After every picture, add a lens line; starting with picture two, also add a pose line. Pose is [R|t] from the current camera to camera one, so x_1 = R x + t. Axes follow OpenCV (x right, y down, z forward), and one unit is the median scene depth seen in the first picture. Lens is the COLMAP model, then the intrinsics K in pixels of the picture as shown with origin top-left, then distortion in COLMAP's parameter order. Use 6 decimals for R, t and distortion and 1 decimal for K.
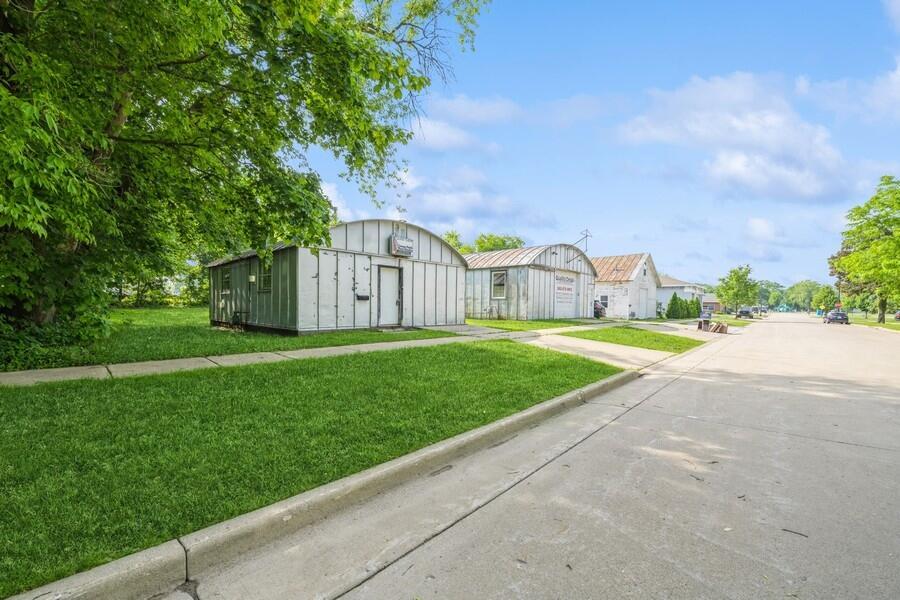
lens RADIAL K [[350.1, 0, 450.0], [0, 350.1, 300.0], [0, 0, 1]] dist [0.000122, -0.000136]
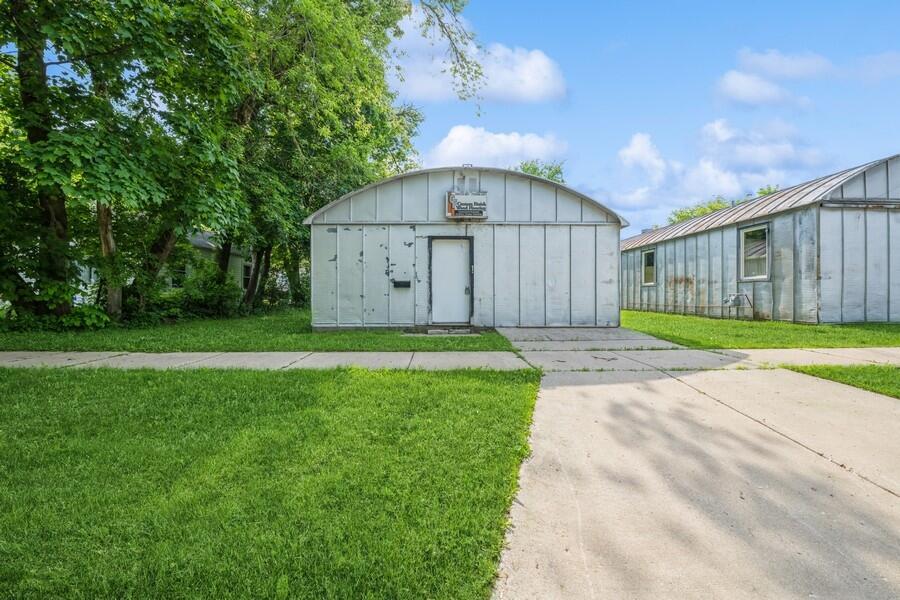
lens RADIAL K [[367.1, 0, 450.0], [0, 367.1, 300.0], [0, 0, 1]] dist [-0.008771, 0.000056]
pose [[0.713252, -0.010557, -0.700828, 0.315663], [0.021663, 0.999741, 0.006987, 0.020790], [0.700572, -0.020165, 0.713296, 0.474935]]
